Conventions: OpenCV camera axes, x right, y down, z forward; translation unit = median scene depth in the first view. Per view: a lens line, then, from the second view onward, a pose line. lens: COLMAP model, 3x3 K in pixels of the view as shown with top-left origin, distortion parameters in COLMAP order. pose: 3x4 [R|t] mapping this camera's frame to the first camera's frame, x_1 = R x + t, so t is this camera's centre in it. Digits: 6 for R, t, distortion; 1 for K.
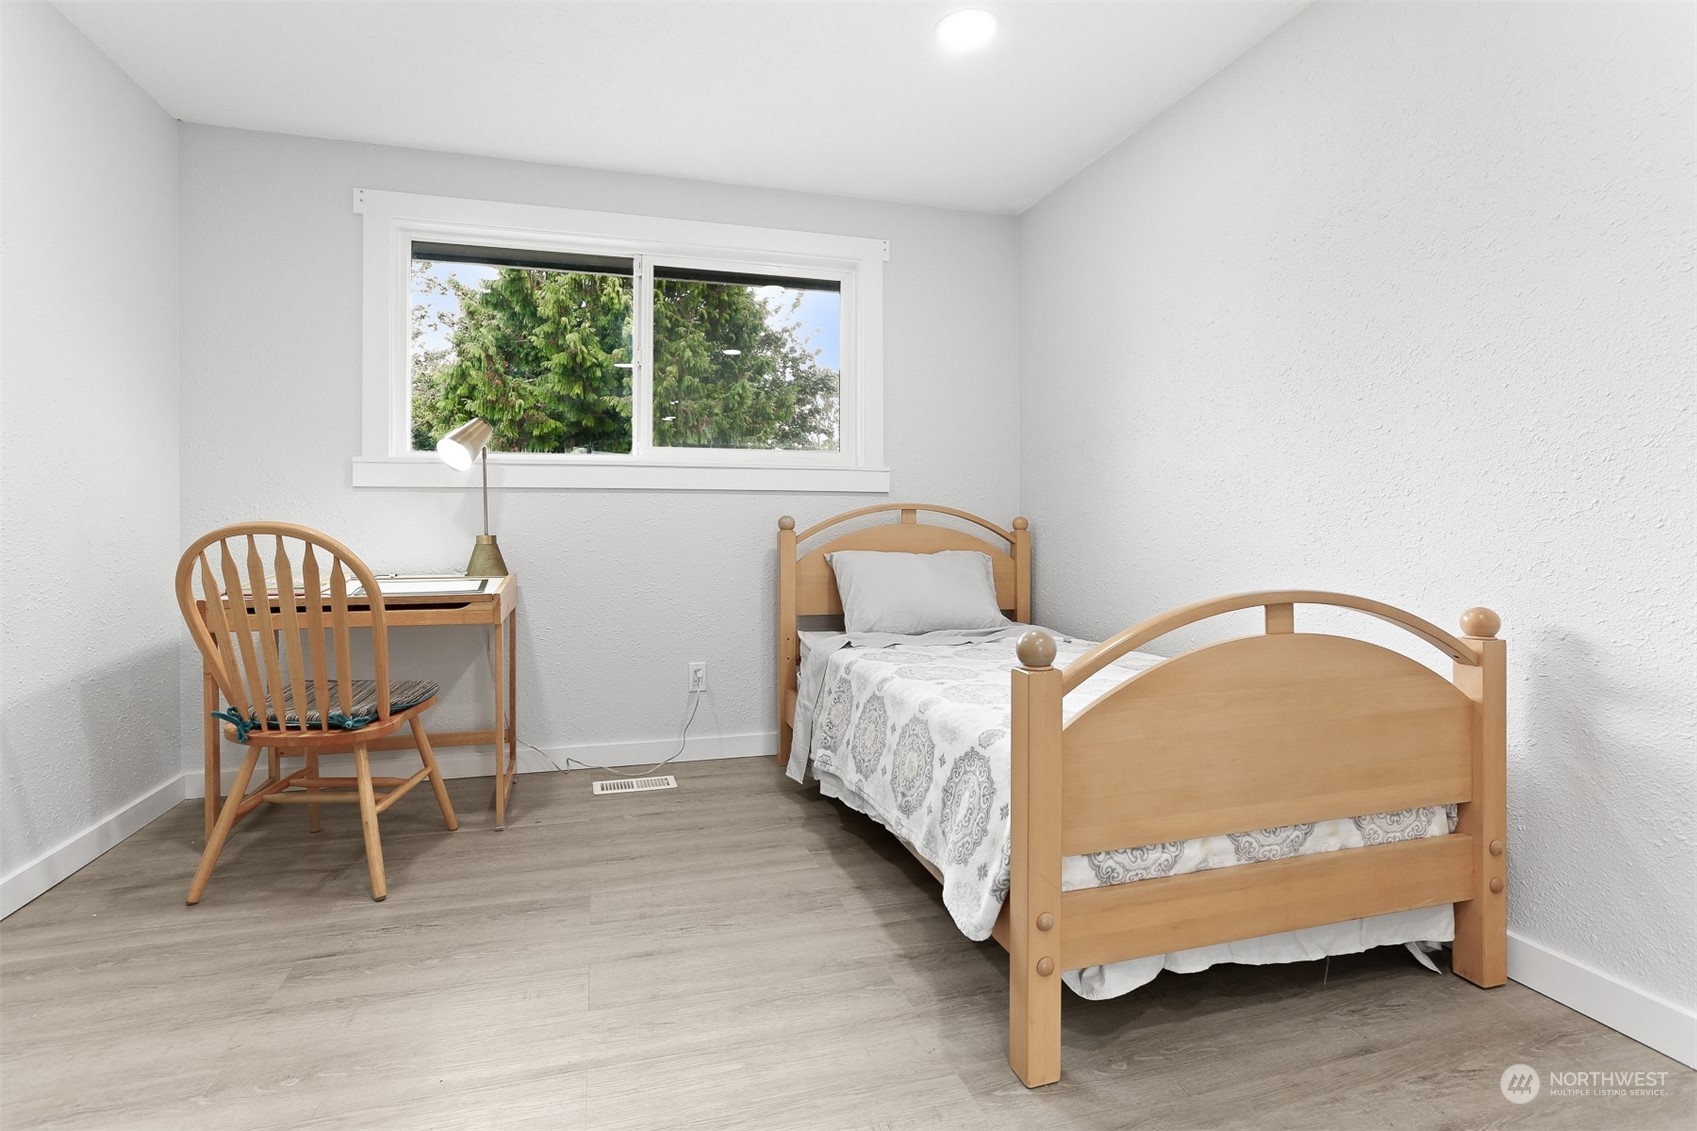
lens RADIAL K [[860.6, 0, 857.5], [0, 860.6, 548.0], [0, 0, 1]] dist [-0.036091, 0.024875]
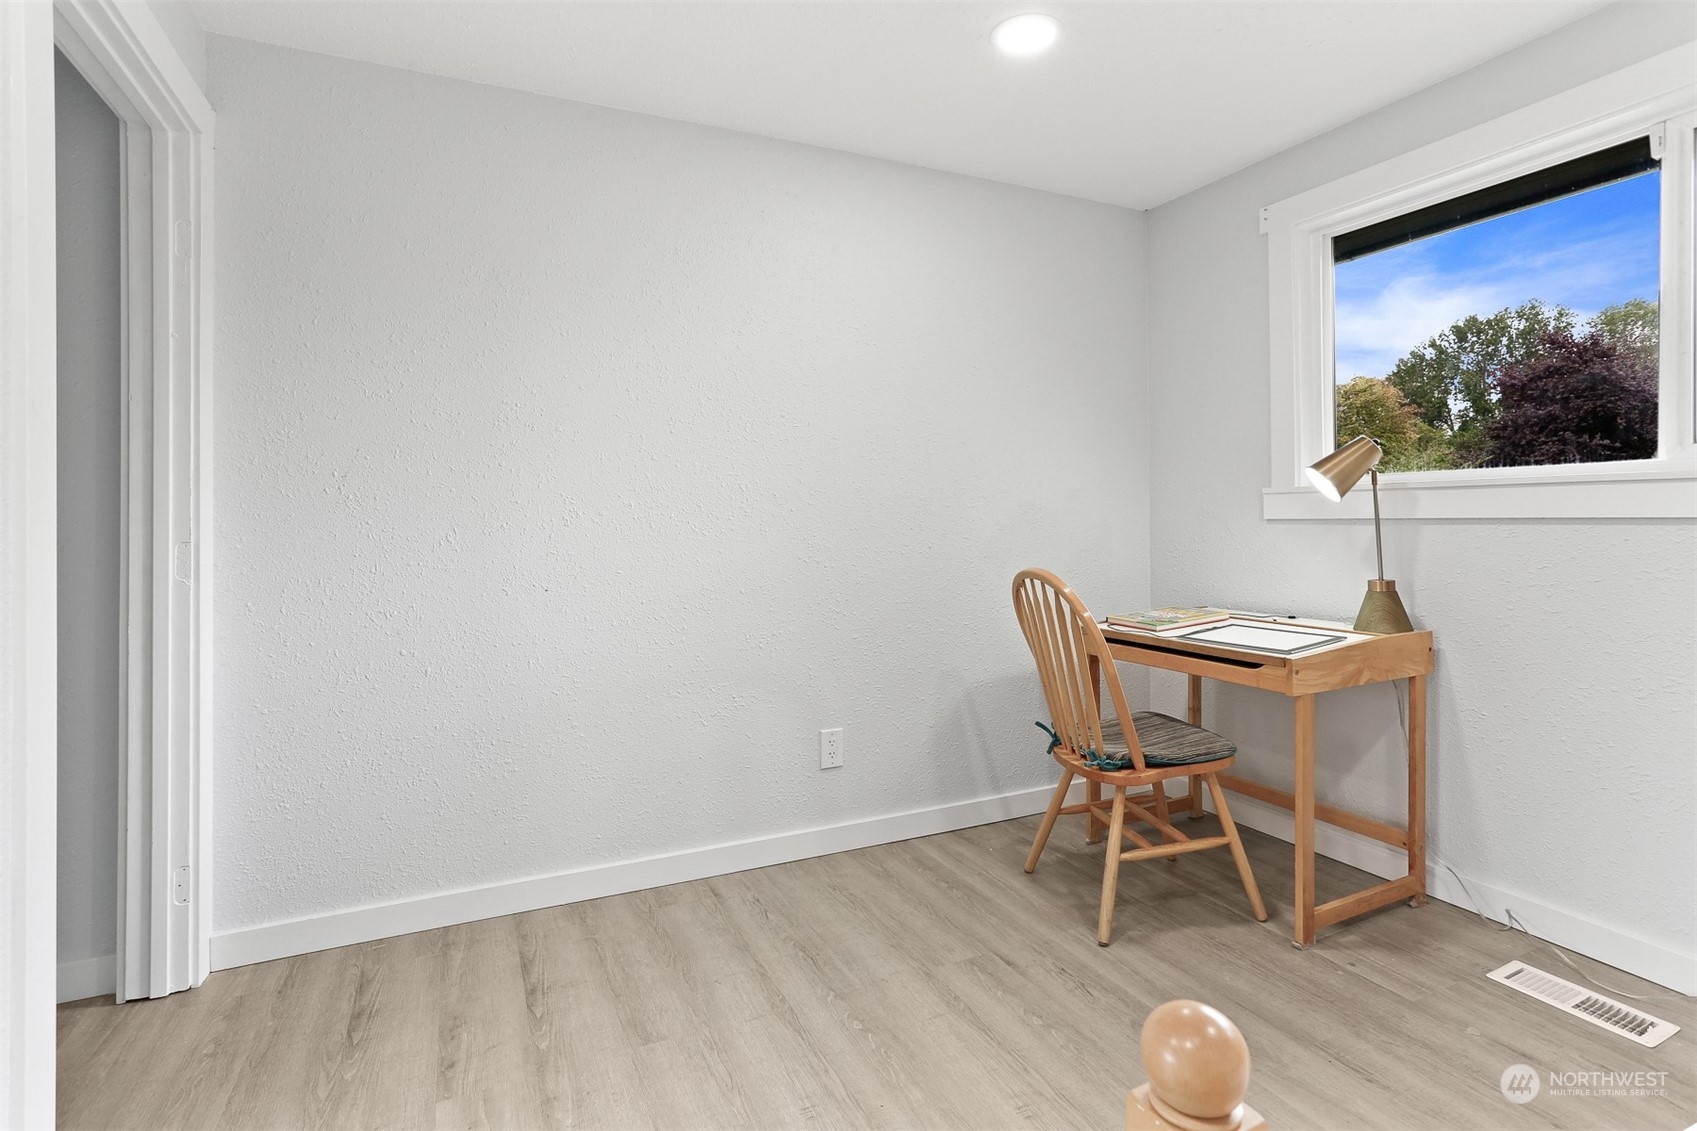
lens RADIAL K [[860.6, 0, 814.0], [0, 860.6, 505.8], [0, 0, 1]] dist [-0.036091, 0.024875]
pose [[0.119714, -0.009028, -0.992767, 0.290588], [-0.017620, 0.999782, -0.011217, -0.065308], [0.992652, 0.018835, 0.119529, 0.371283]]
